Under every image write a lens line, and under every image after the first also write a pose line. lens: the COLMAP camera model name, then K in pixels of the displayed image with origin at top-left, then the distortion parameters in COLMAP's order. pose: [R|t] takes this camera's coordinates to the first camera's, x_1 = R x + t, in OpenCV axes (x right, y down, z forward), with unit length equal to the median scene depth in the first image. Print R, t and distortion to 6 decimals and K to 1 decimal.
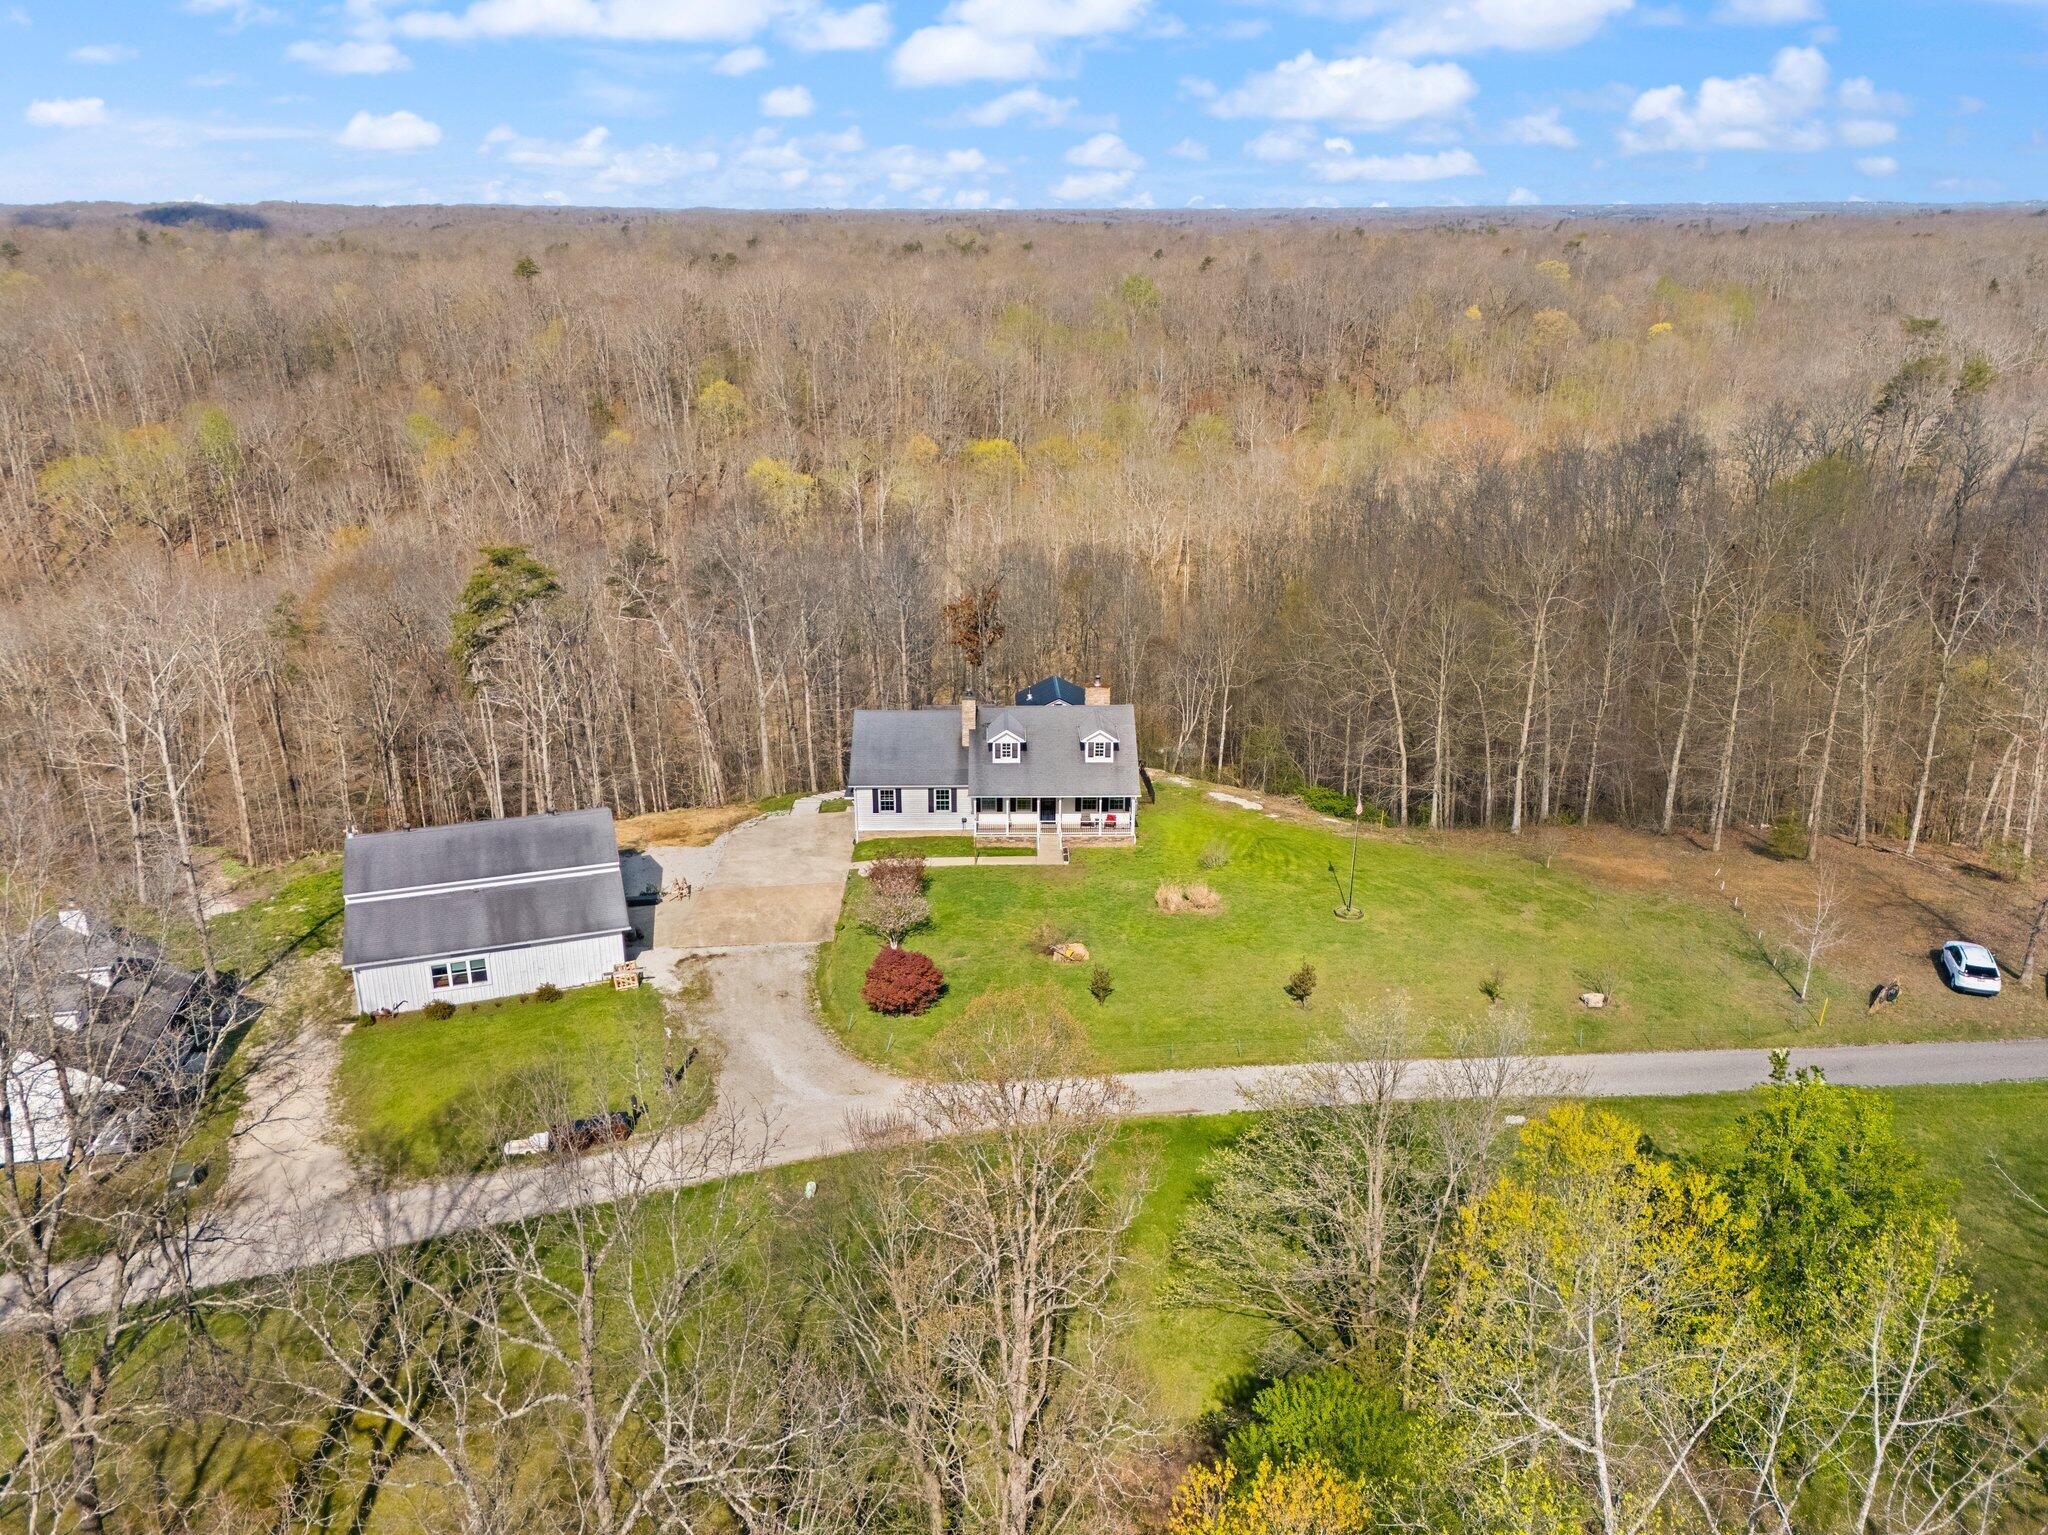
lens RADIAL K [[1524.3, 0, 1019.3], [0, 1524.3, 773.9], [0, 0, 1]] dist [0.040830, 0.001641]
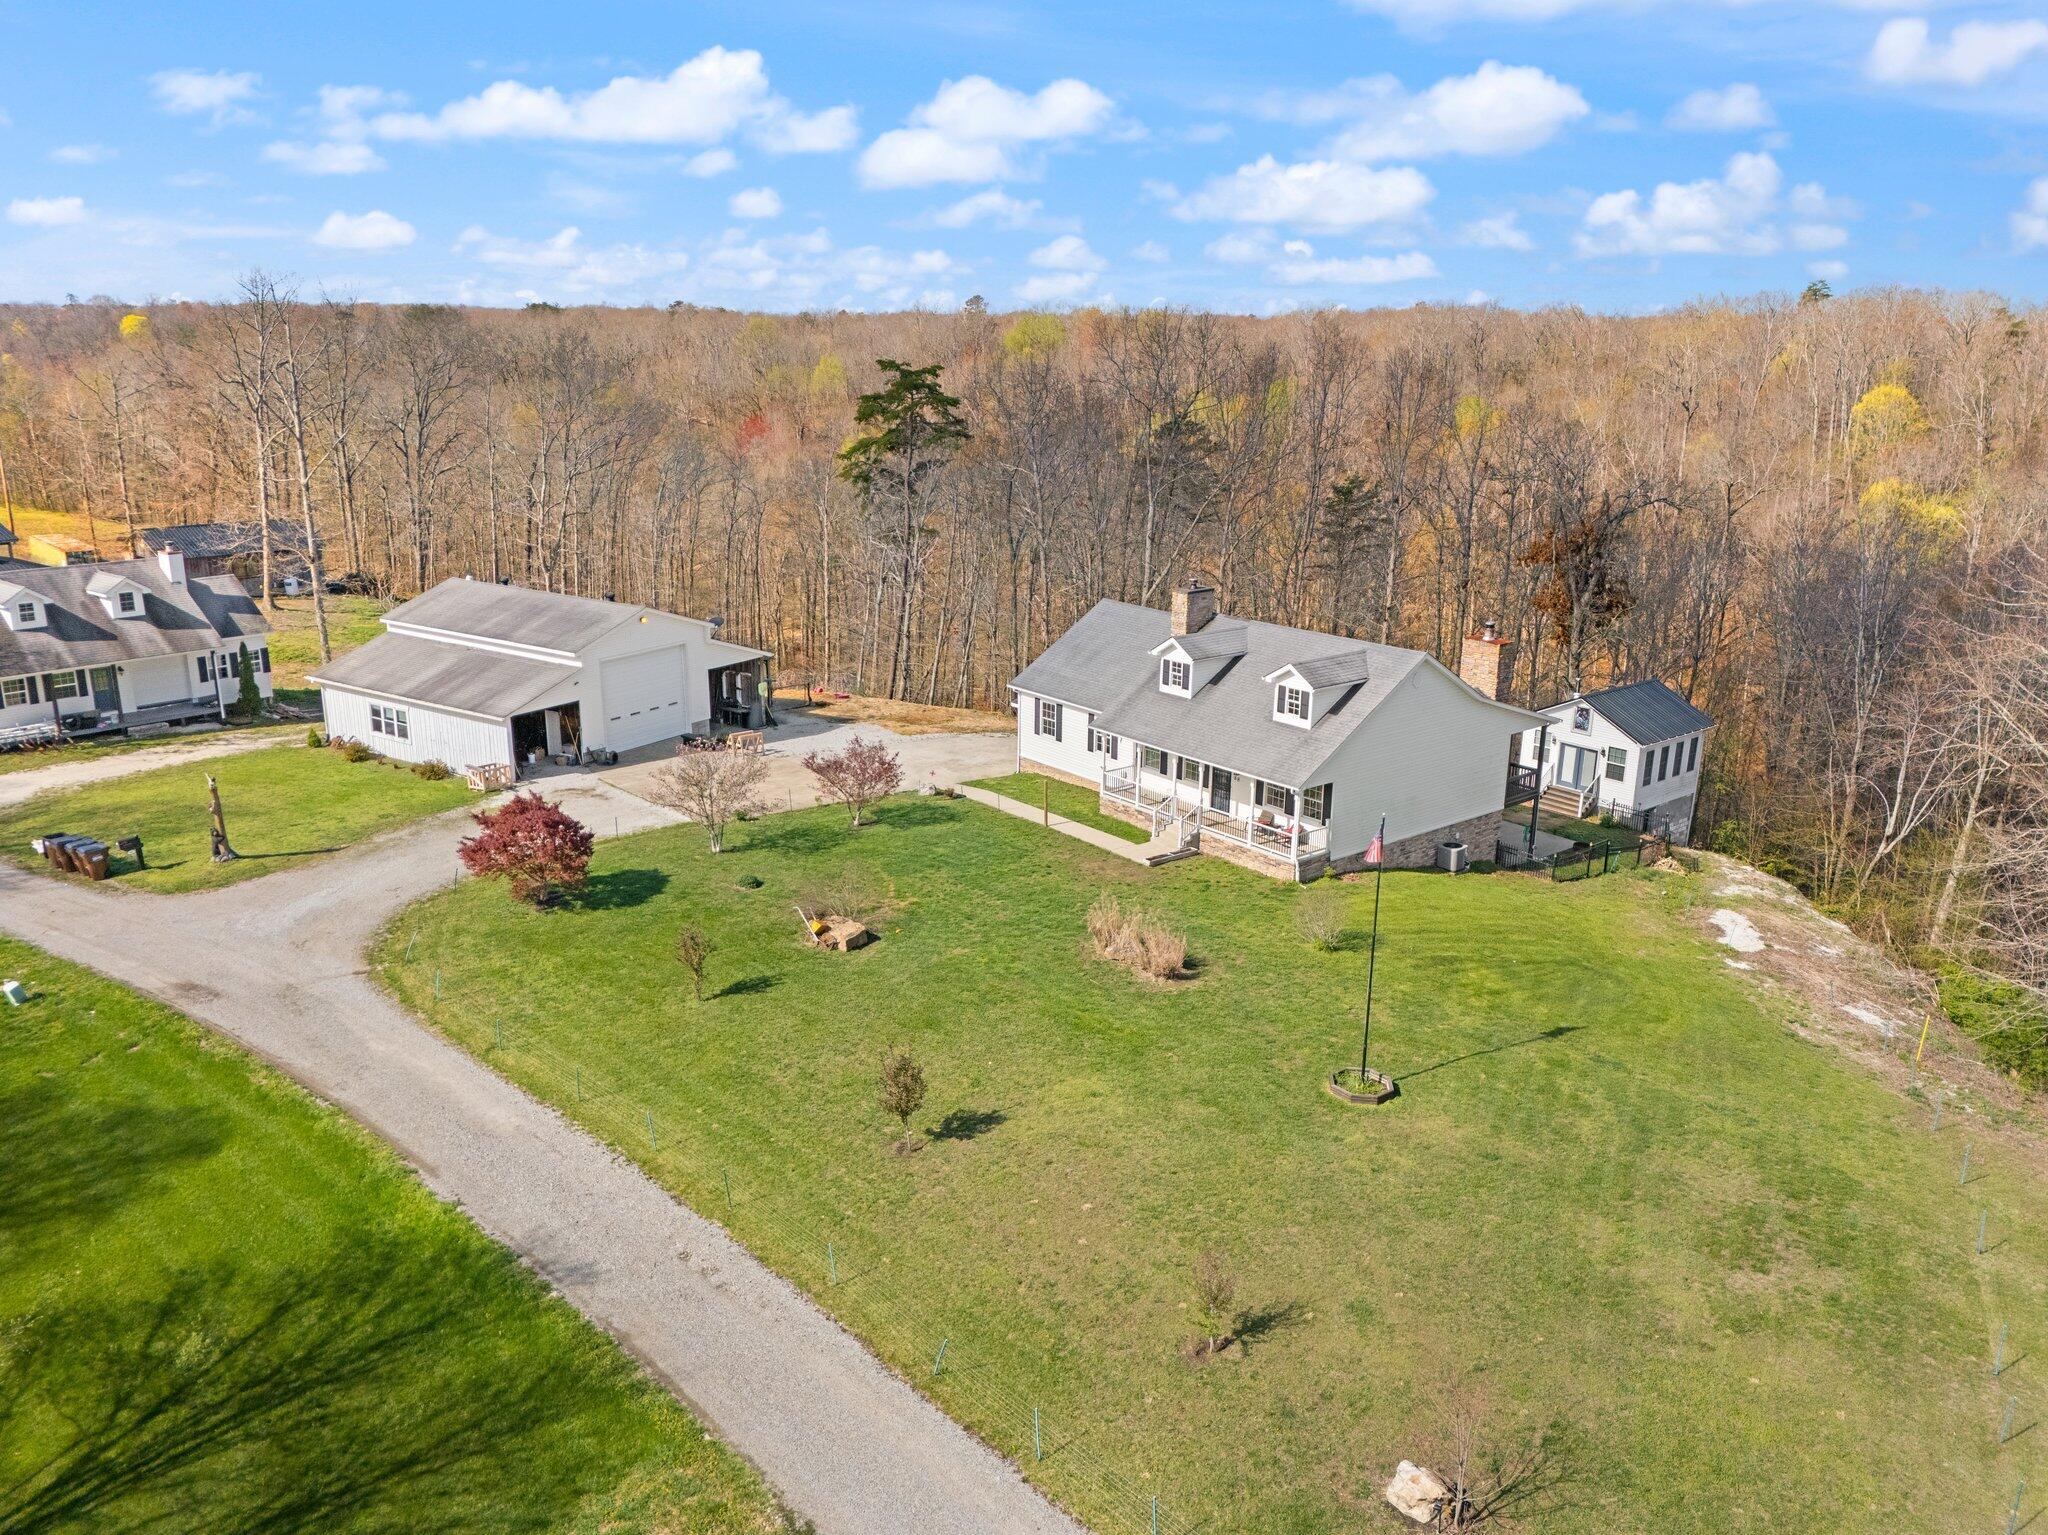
lens RADIAL K [[1522.3, 0, 1032.4], [0, 1522.3, 772.5], [0, 0, 1]] dist [0.046528, -0.003577]
pose [[0.625188, 0.224830, -0.747390, 0.425891], [-0.280676, 0.958311, 0.053495, 0.006124], [0.728259, 0.176330, 0.662229, 0.556336]]
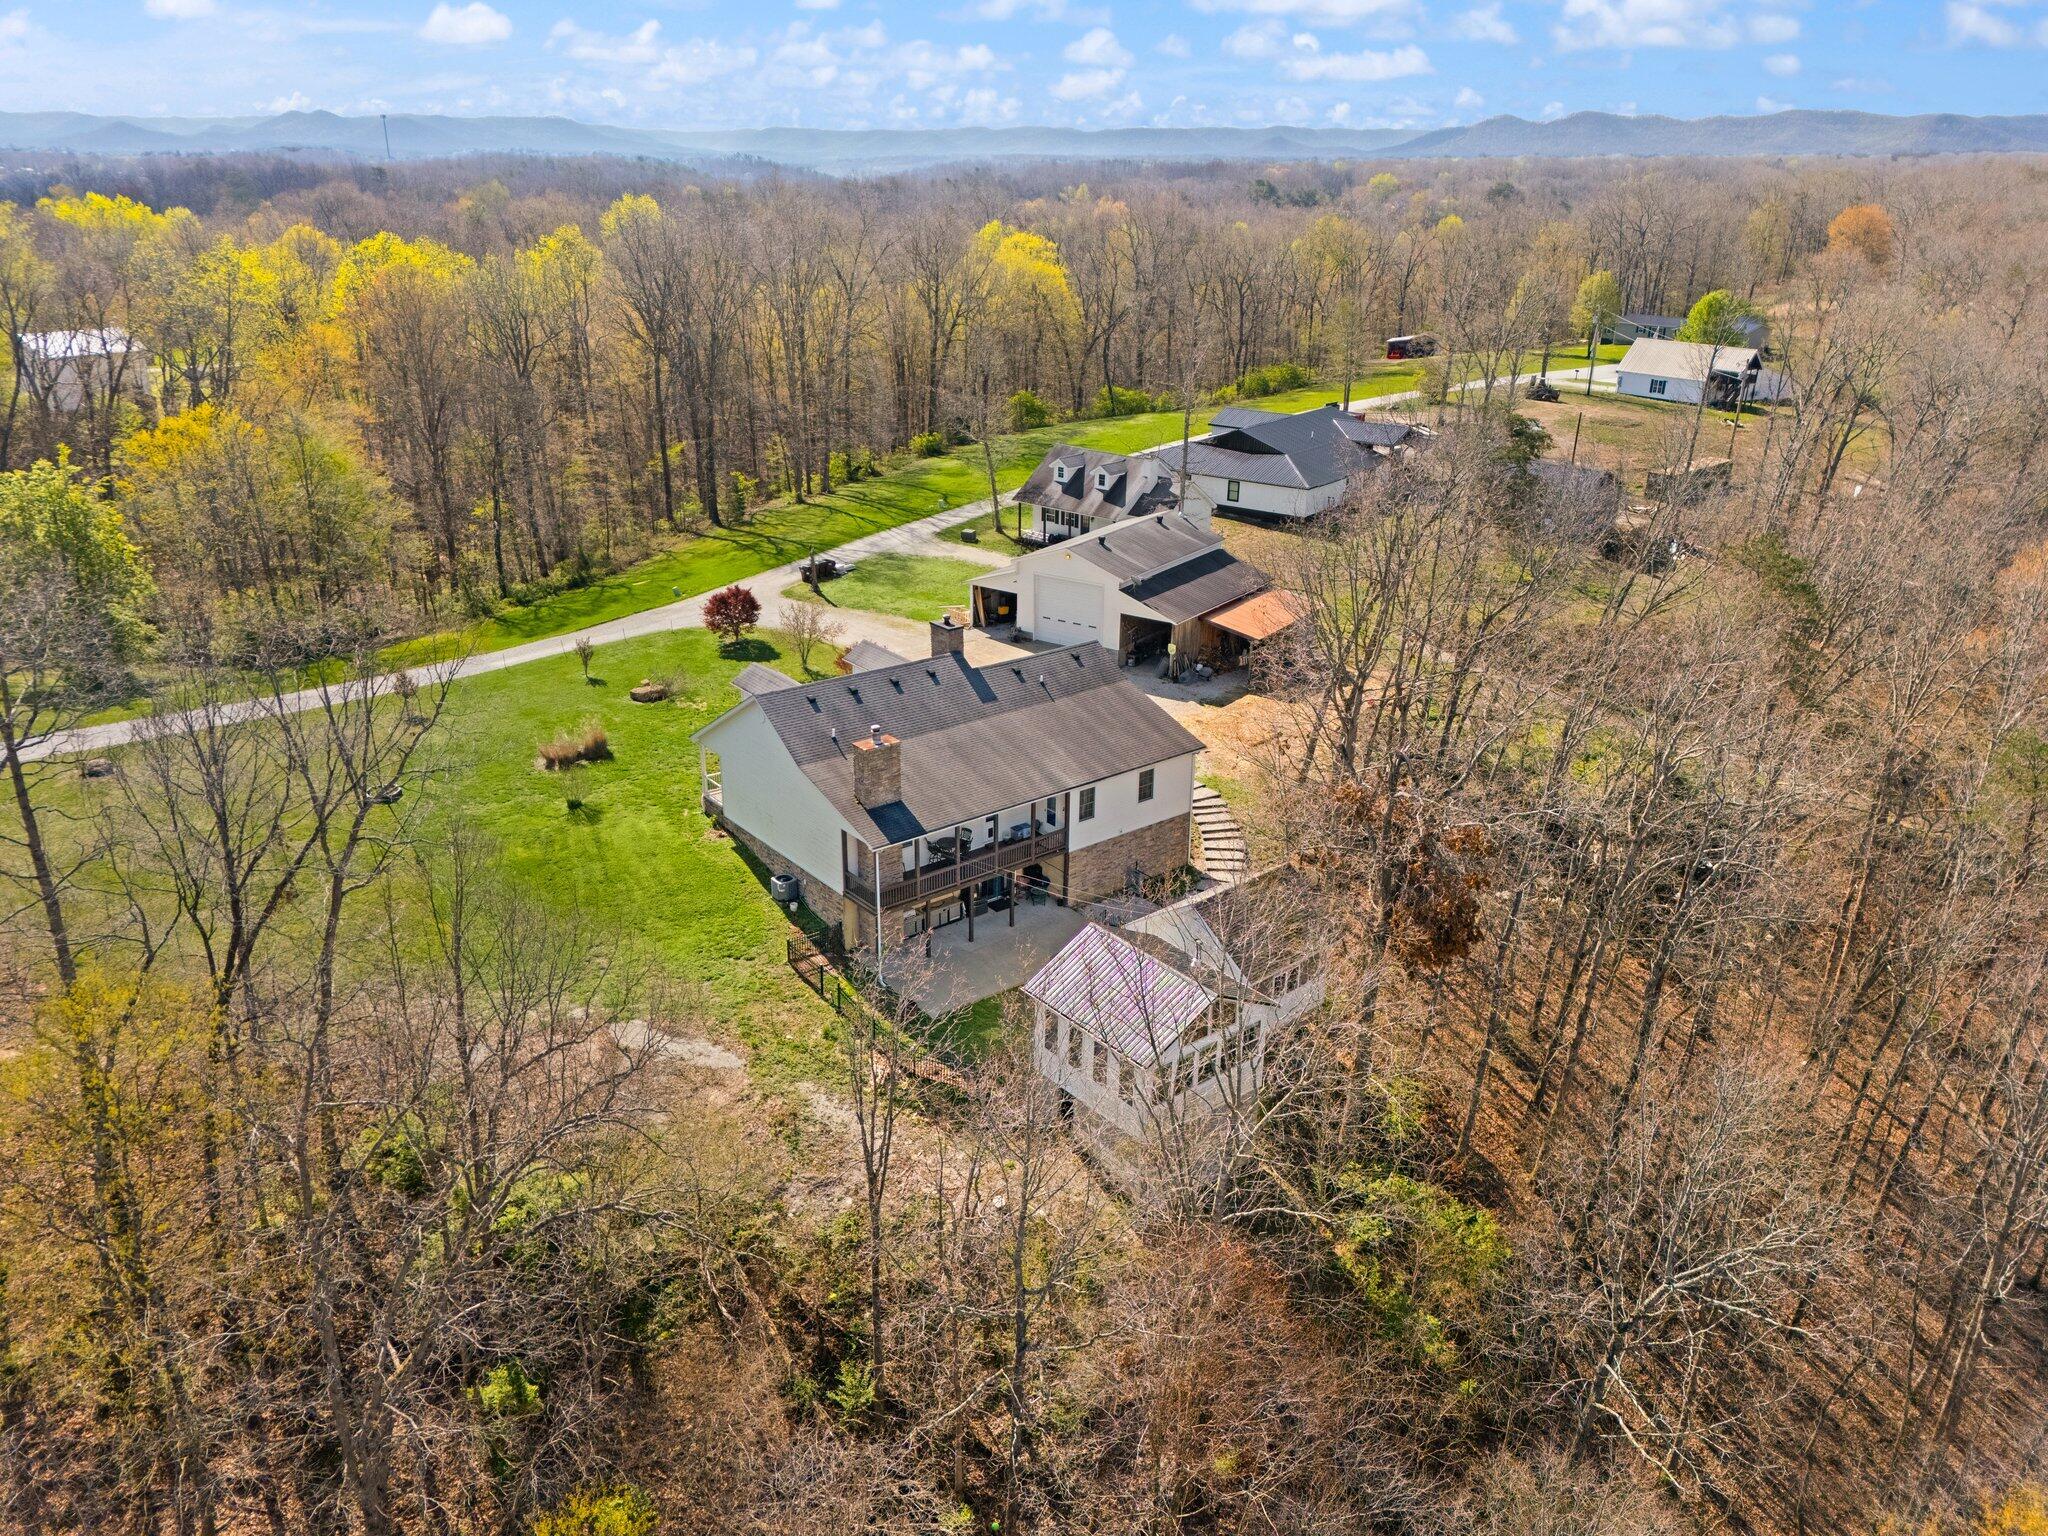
lens RADIAL K [[1524.3, 0, 1019.3], [0, 1524.3, 774.4], [0, 0, 1]] dist [0.040830, 0.001641]
pose [[-0.790580, 0.227993, -0.568333, 0.399083], [-0.225848, 0.754116, 0.616686, -0.487372], [0.569189, 0.615897, -0.544697, 1.511762]]
